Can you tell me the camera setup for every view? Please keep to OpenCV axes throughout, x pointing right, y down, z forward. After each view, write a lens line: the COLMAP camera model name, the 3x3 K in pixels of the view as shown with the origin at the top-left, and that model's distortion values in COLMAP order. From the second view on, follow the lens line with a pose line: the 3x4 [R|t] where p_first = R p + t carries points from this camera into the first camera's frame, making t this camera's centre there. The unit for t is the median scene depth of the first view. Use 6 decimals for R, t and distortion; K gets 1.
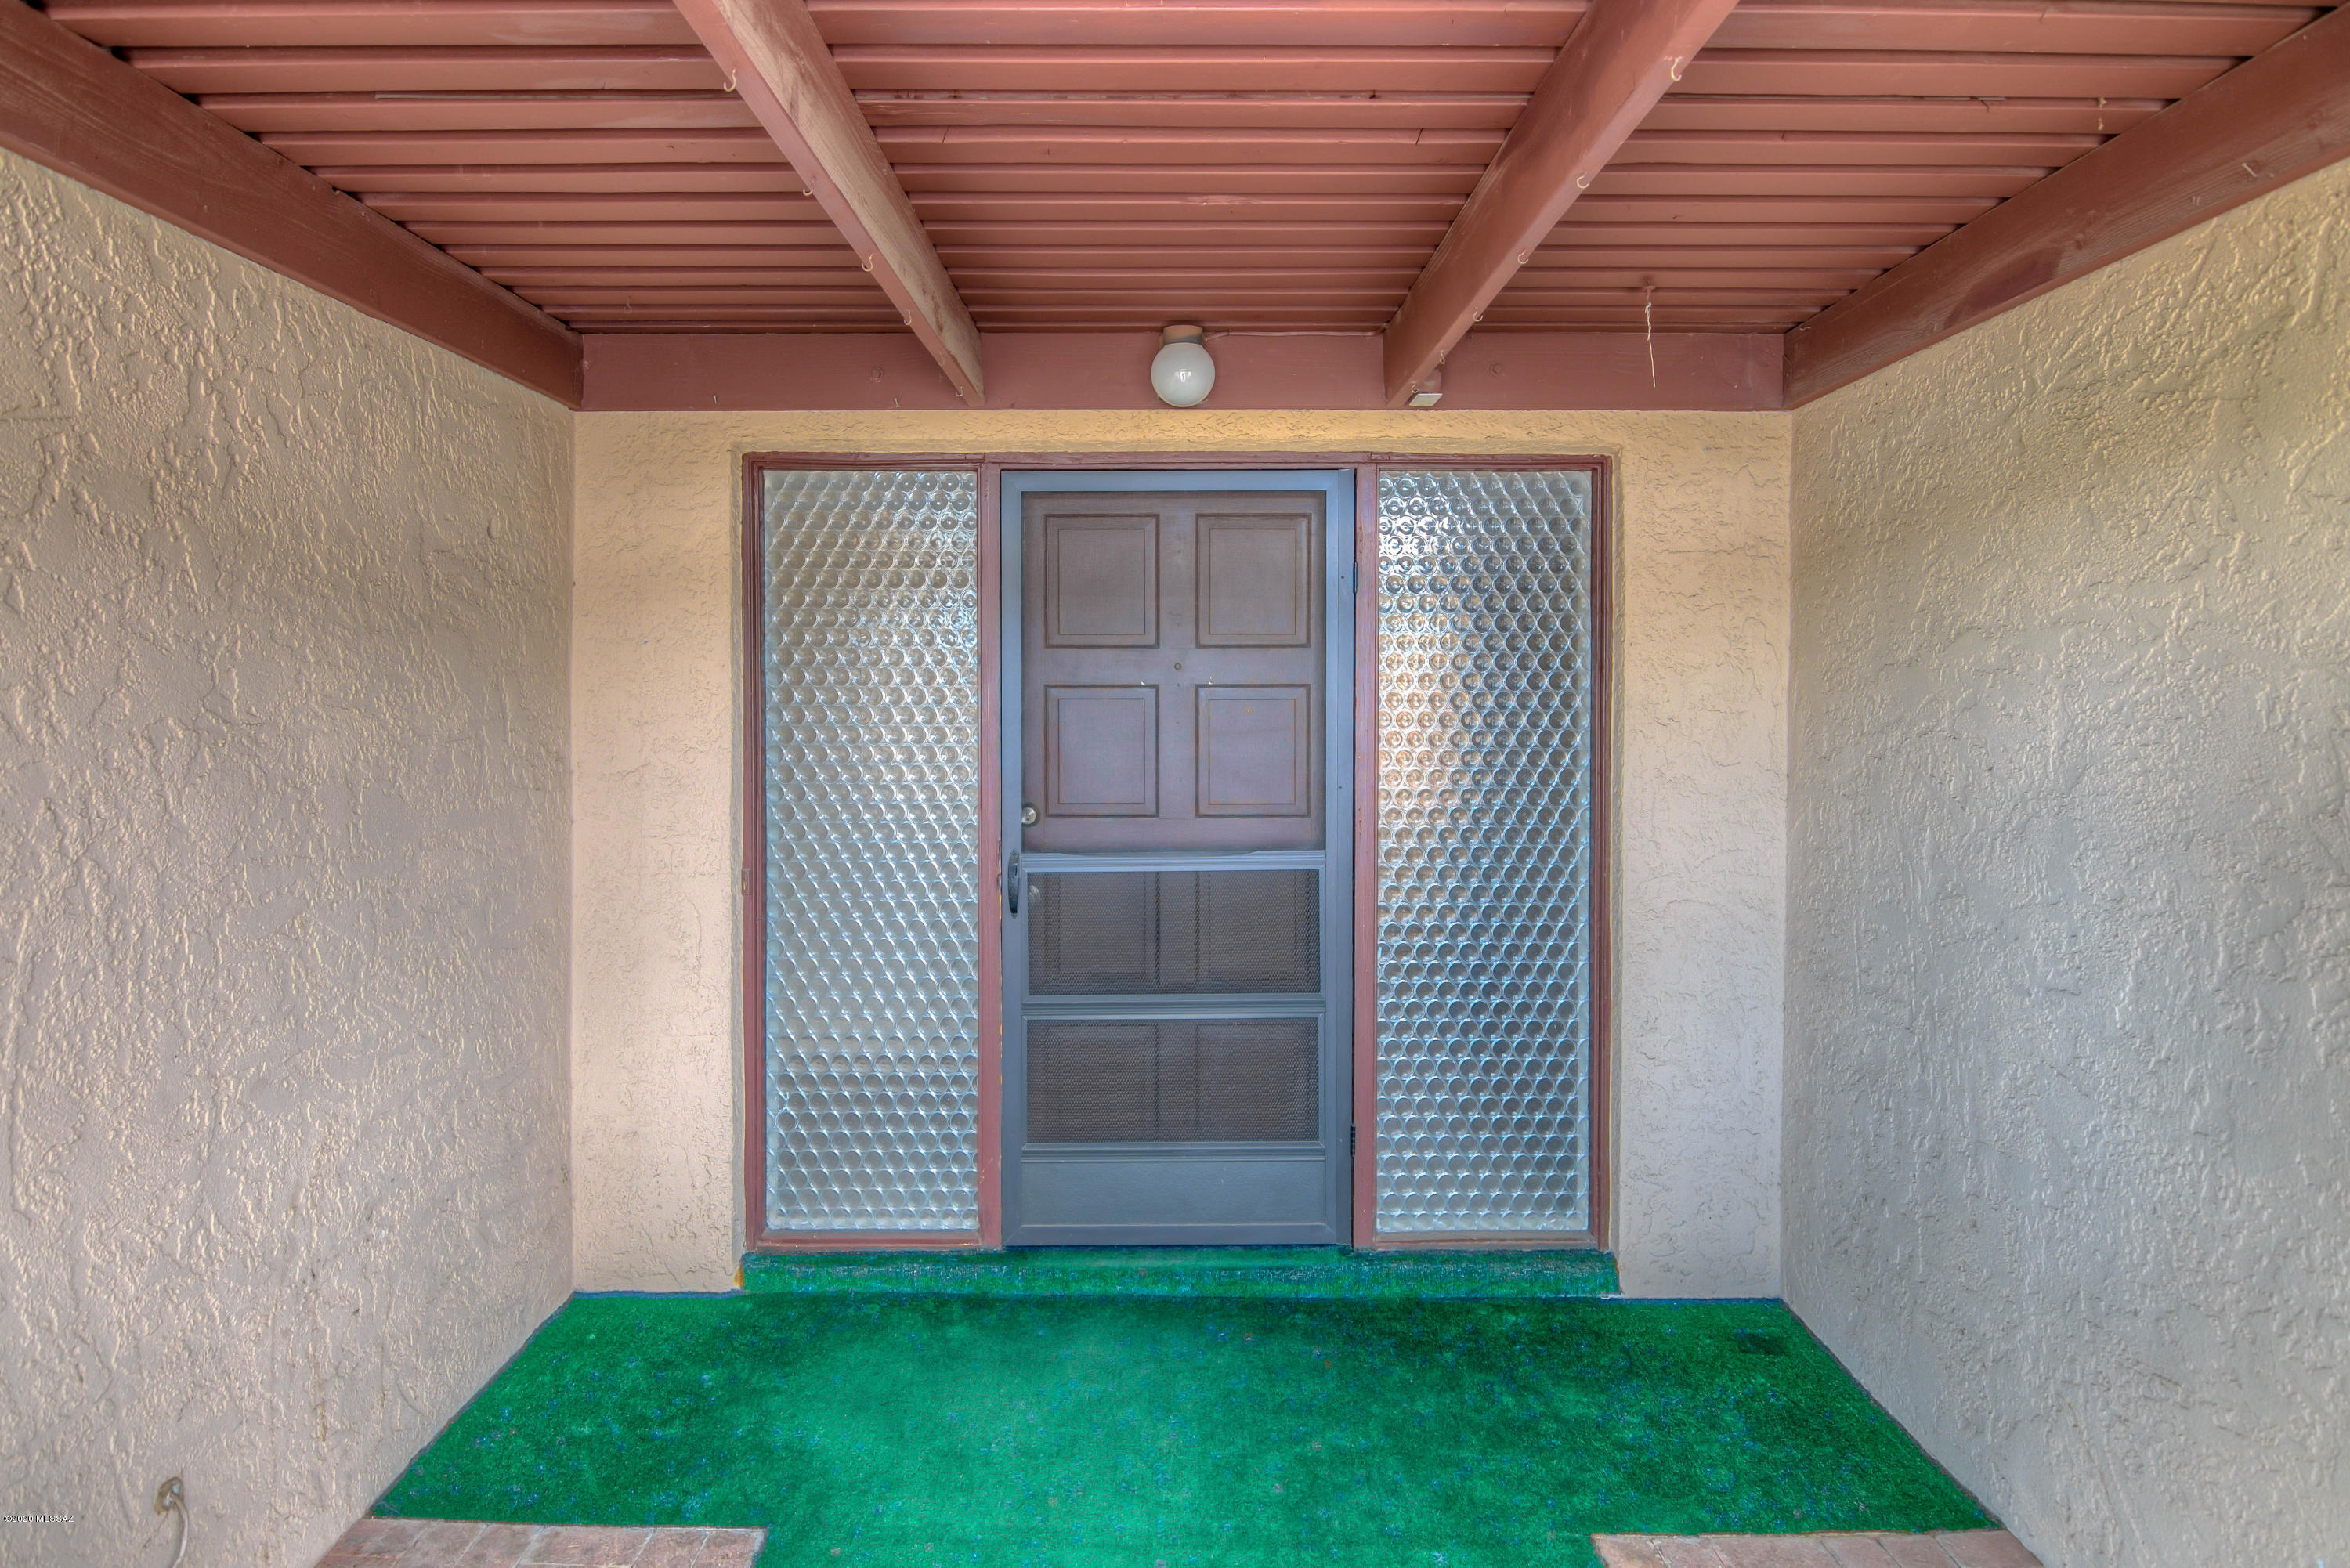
lens RADIAL K [[1221.2, 0, 1190.4], [0, 1221.2, 773.6], [0, 0, 1]] dist [0.015835, -0.034482]
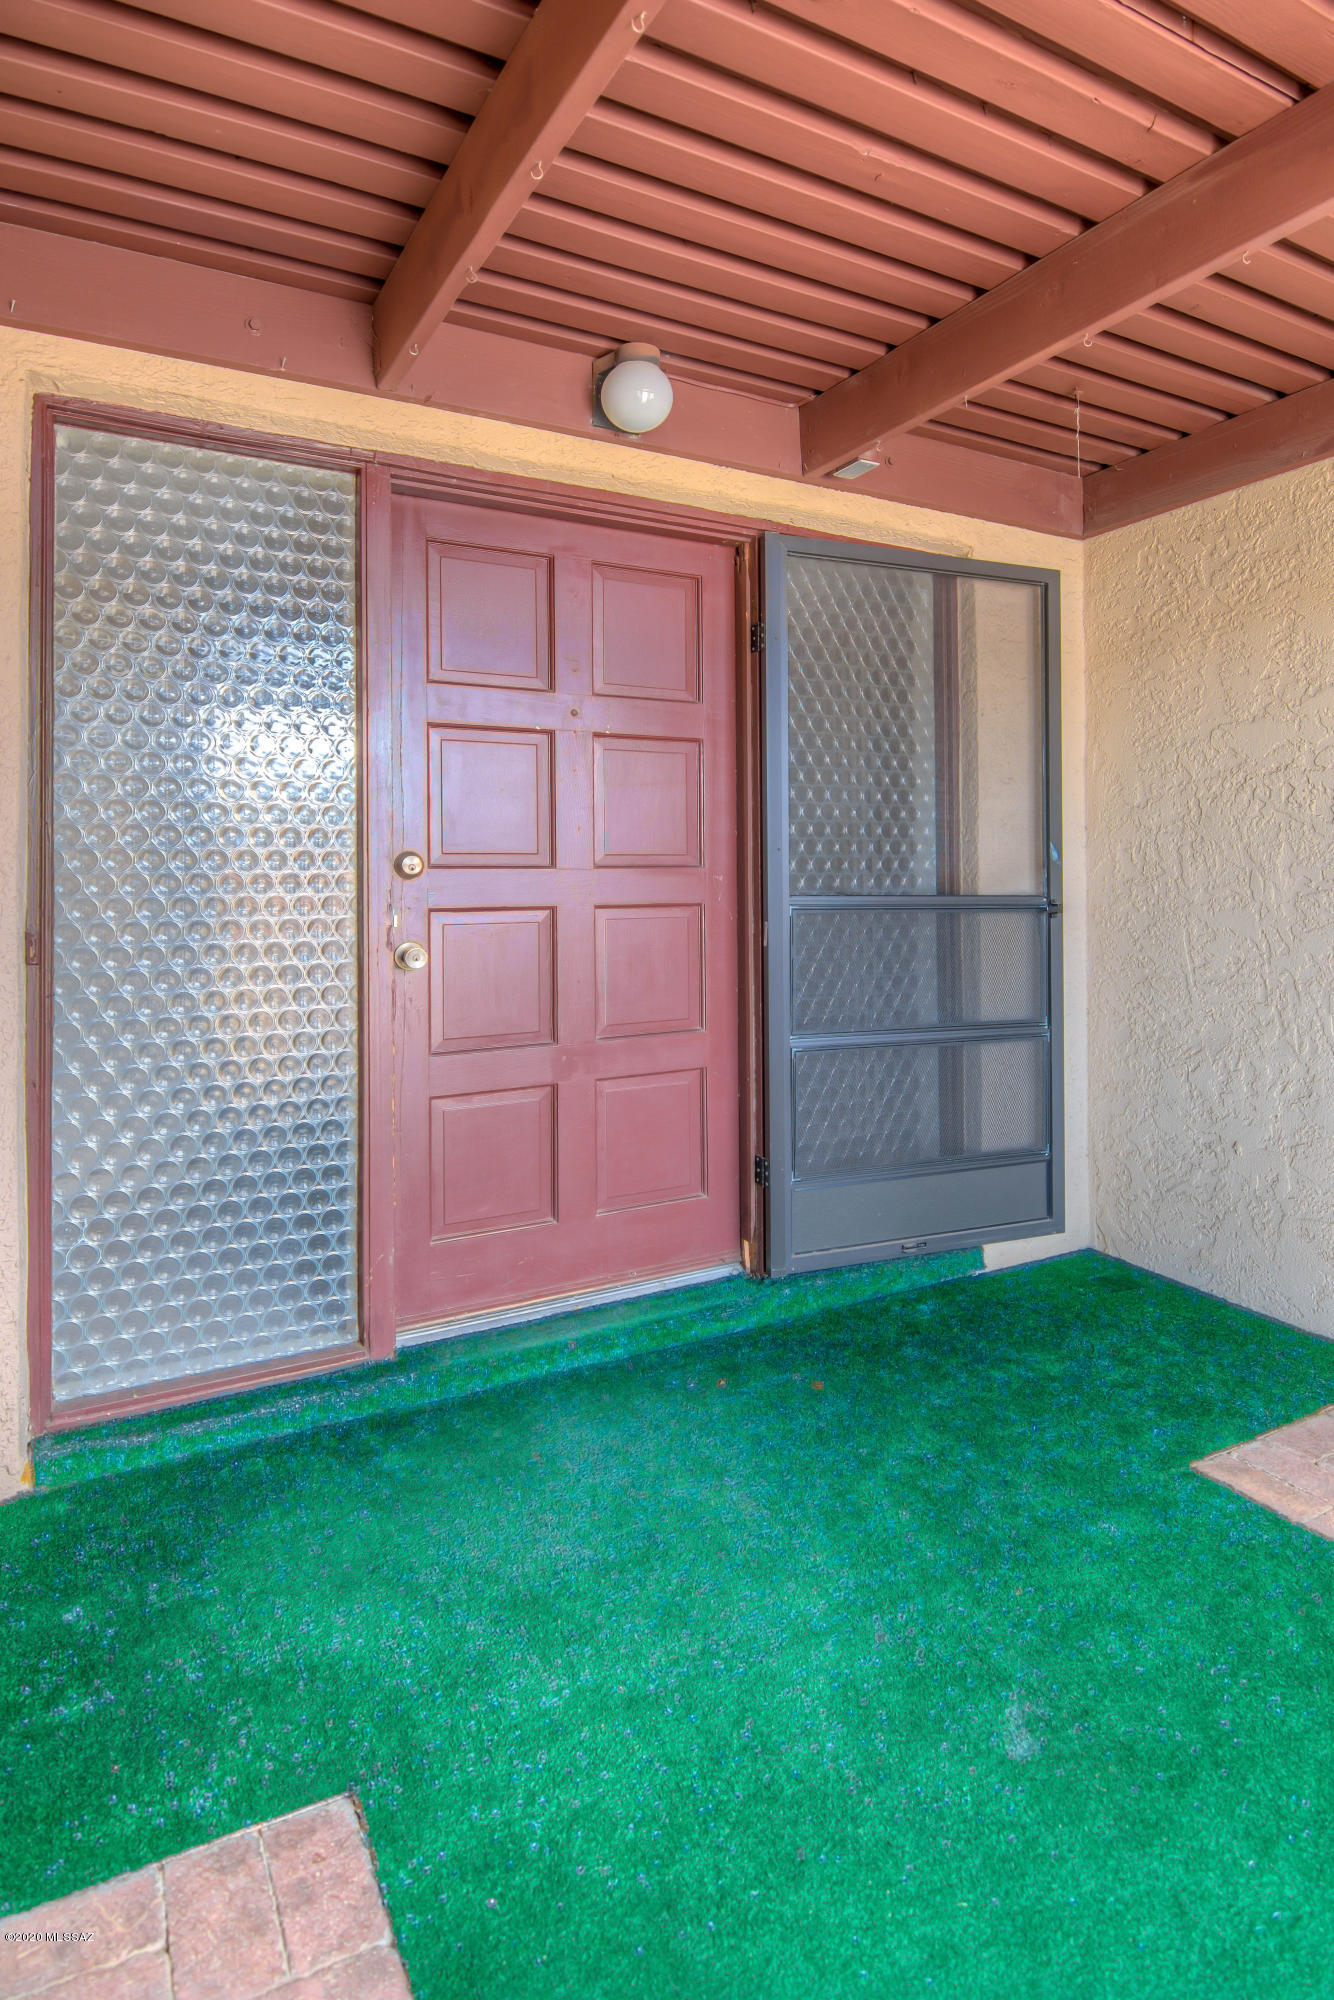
lens RADIAL K [[973.4, 0, 666.8], [0, 973.4, 909.3], [0, 0, 1]] dist [0.000931, -0.009427]
pose [[0.875378, -0.002982, 0.483430, -0.351761], [0.016374, 0.999590, -0.023483, 0.096329], [-0.483162, 0.028472, 0.875068, 0.315019]]
